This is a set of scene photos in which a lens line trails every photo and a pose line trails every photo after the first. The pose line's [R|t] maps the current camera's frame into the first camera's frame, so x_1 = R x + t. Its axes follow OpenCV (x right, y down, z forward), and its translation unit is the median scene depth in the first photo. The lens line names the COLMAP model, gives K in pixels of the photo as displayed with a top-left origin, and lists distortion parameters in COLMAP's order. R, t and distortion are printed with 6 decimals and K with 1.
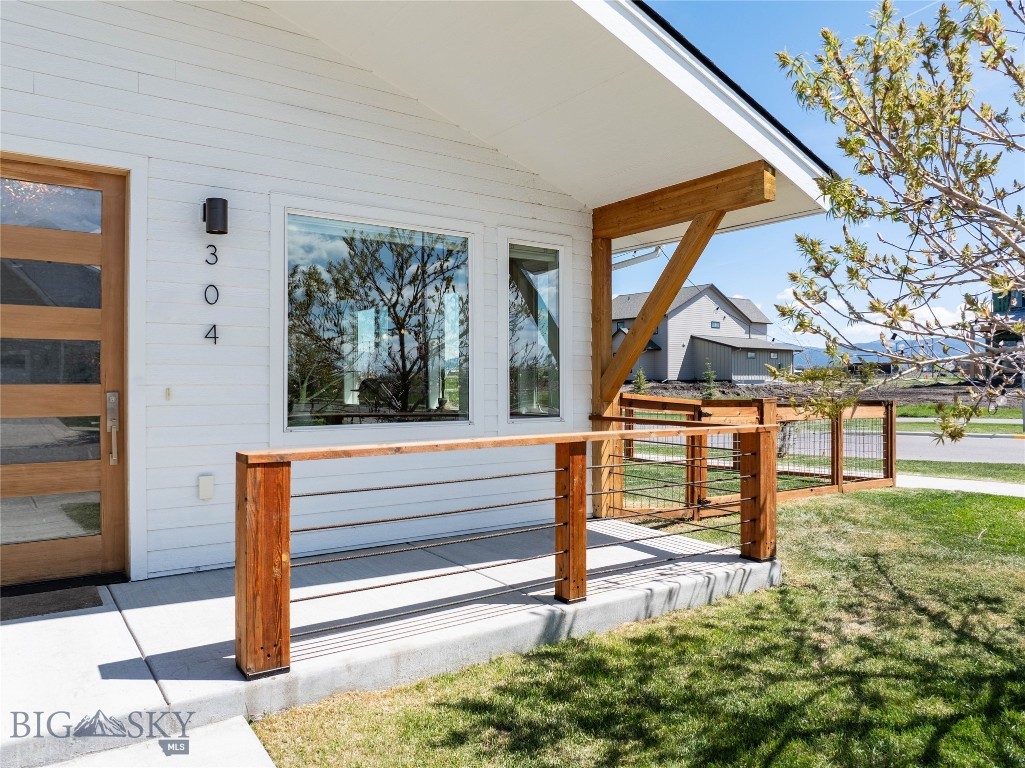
lens RADIAL K [[715.0, 0, 512.5], [0, 715.0, 384.0], [0, 0, 1]] dist [-0.053896, 0.027355]
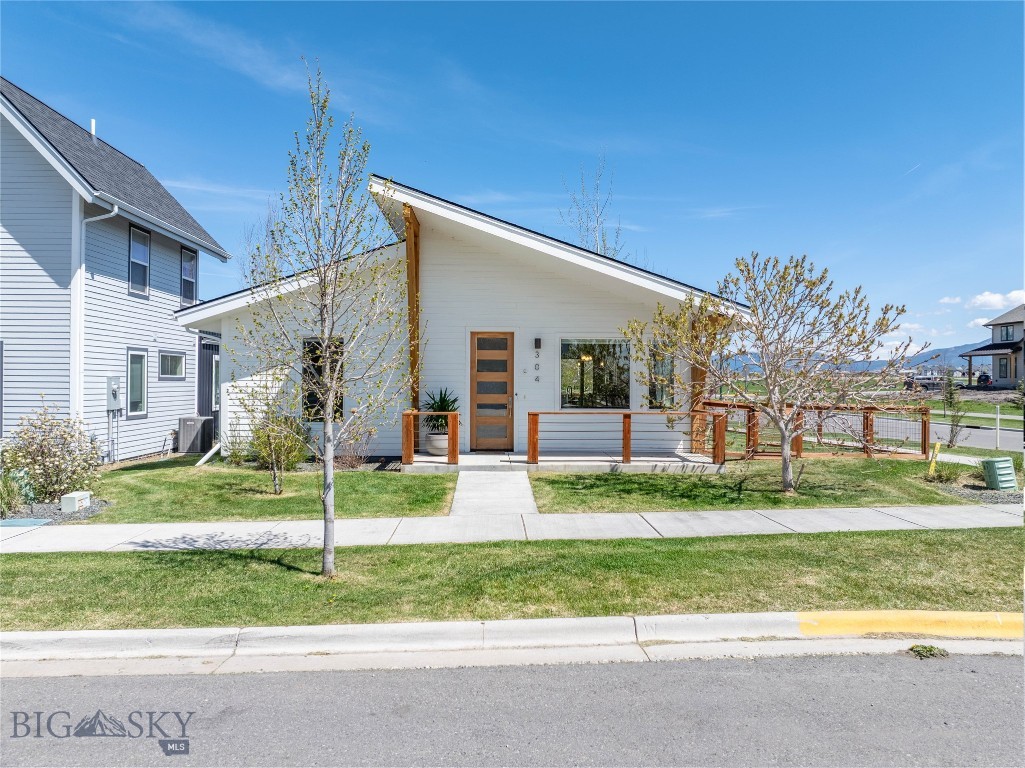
lens RADIAL K [[715.0, 0, 512.5], [0, 715.0, 384.0], [0, 0, 1]] dist [-0.053896, 0.027355]
pose [[0.830707, 0.004756, -0.556689, 1.342112], [-0.003794, 0.999989, 0.002882, -0.059543], [0.556696, -0.000282, 0.830716, -1.832733]]
